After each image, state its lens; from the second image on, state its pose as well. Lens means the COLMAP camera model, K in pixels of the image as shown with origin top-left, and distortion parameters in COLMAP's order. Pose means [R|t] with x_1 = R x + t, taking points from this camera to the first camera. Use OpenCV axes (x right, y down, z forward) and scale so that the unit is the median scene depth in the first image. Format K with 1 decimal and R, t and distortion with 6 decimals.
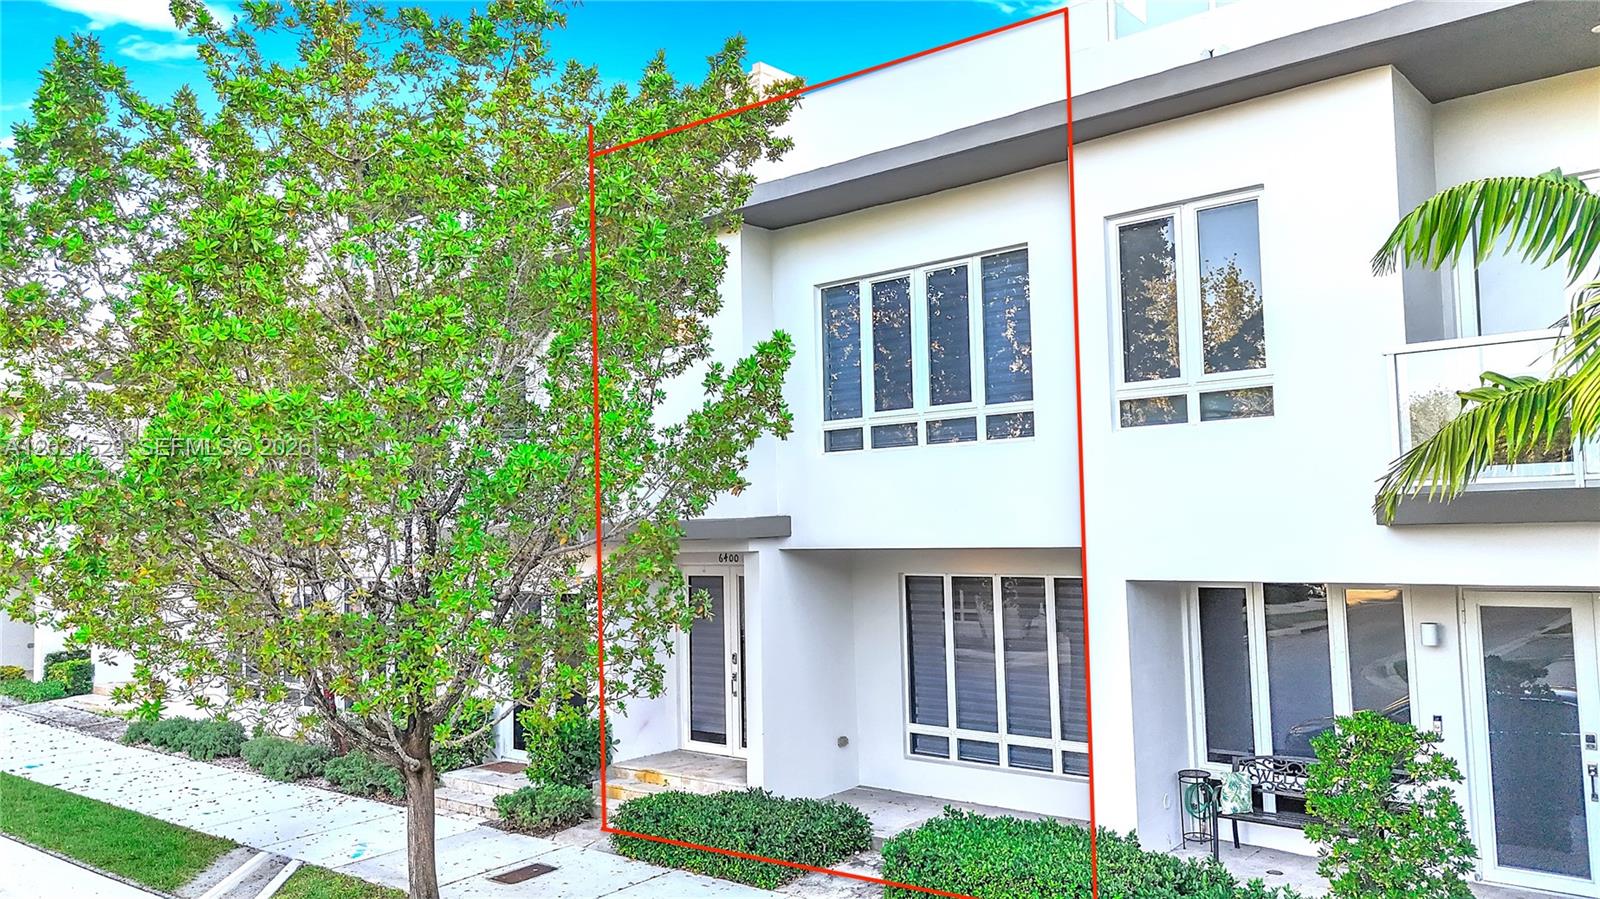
lens RADIAL K [[1147.0, 0, 800.0], [0, 1147.0, 449.5], [0, 0, 1]] dist [0.003601, 0.004537]
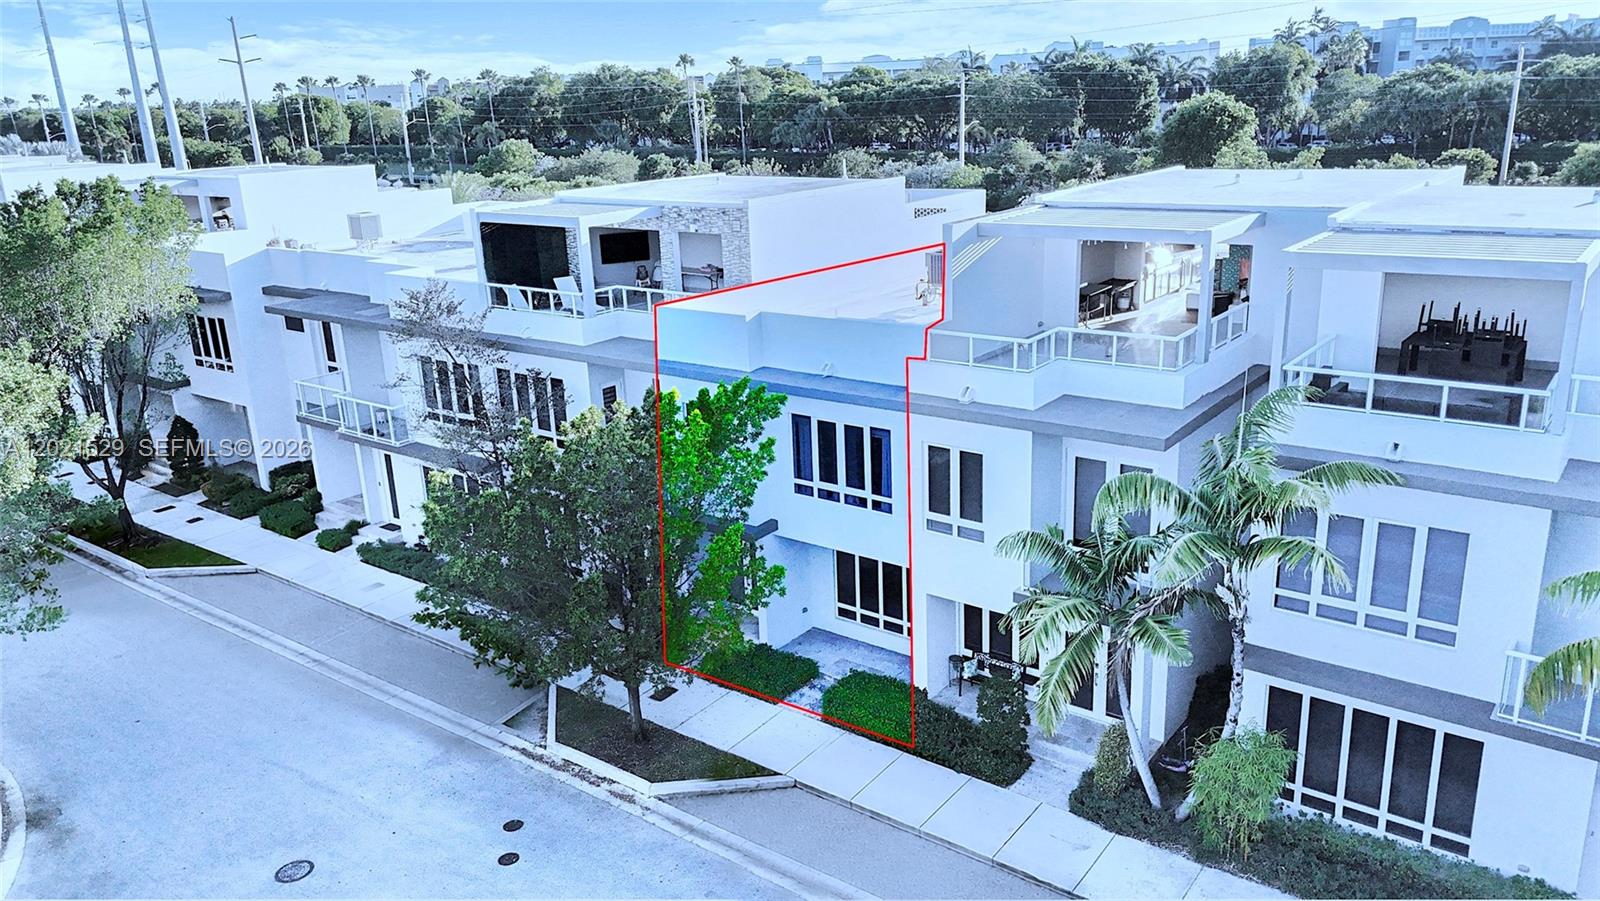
lens RADIAL K [[1152.2, 0, 800.0], [0, 1152.2, 450.5], [0, 0, 1]] dist [0.082797, -0.078517]
pose [[0.998319, -0.032828, 0.047765, -0.065862], [0.014410, 0.938841, 0.344048, -0.799079], [-0.056138, -0.342782, 0.937736, -0.910075]]
